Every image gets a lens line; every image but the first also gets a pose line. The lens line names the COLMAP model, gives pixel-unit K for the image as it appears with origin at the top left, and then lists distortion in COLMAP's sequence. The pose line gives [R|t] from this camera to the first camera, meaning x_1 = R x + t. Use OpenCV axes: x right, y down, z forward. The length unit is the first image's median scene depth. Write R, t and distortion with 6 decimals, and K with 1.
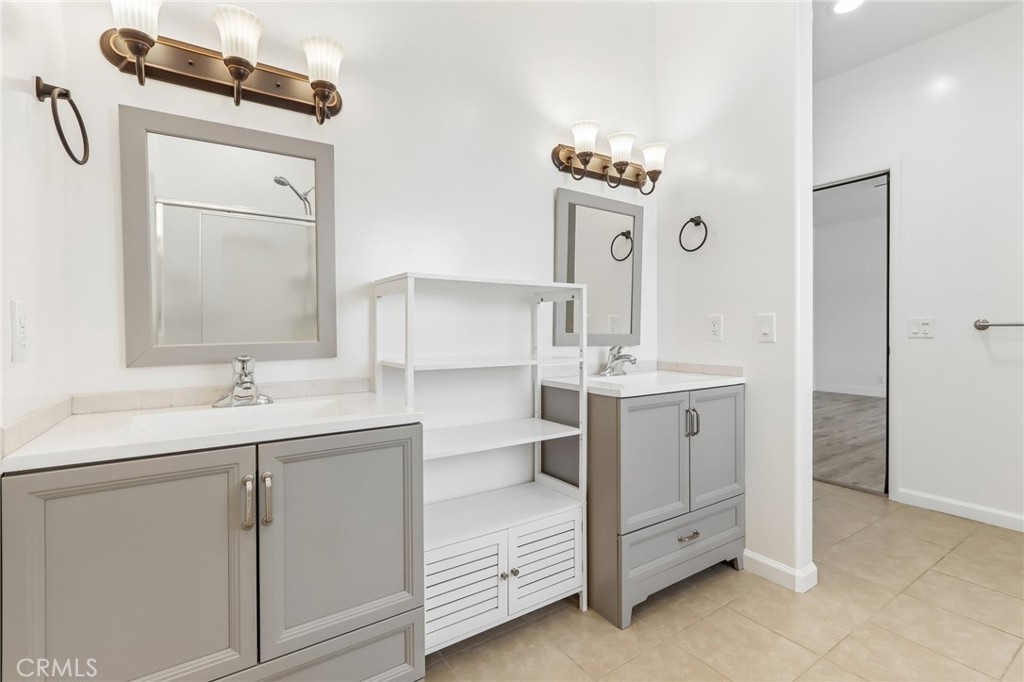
lens RADIAL K [[469.4, 0, 514.0], [0, 469.4, 334.8], [0, 0, 1]] dist [0.004683, 0.000155]
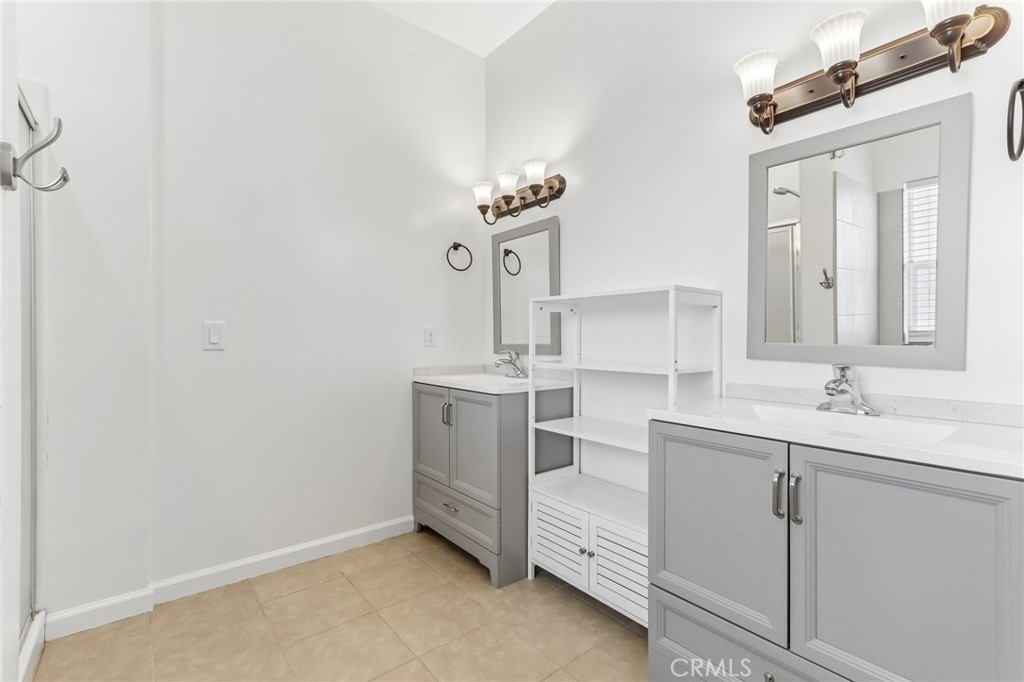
lens RADIAL K [[469.4, 0, 513.8], [0, 469.4, 339.7], [0, 0, 1]] dist [0.004683, 0.000155]
pose [[0.088709, 0.010121, -0.996006, 0.367626], [-0.010226, 0.999905, 0.009250, -0.002005], [0.996005, 0.009365, 0.088804, 0.235115]]
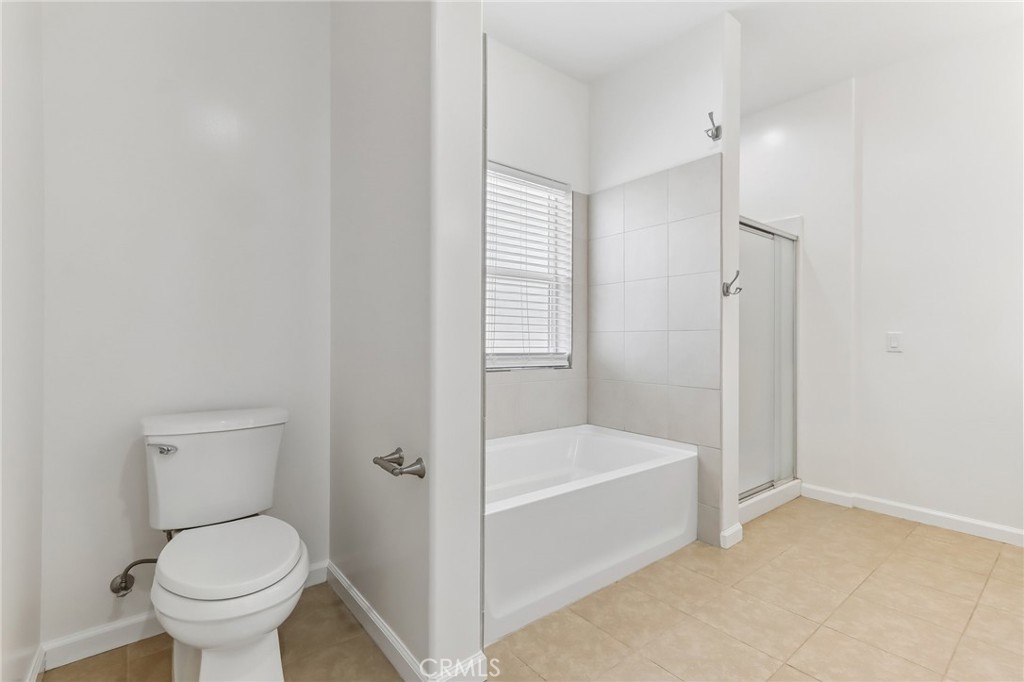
lens RADIAL K [[469.4, 0, 511.7], [0, 469.4, 341.5], [0, 0, 1]] dist [0.004683, 0.000155]
pose [[-0.996324, 0.004518, -0.085541, 0.441672], [0.003799, 0.999956, 0.008566, -0.005277], [0.085576, 0.008210, -0.996298, 0.475083]]
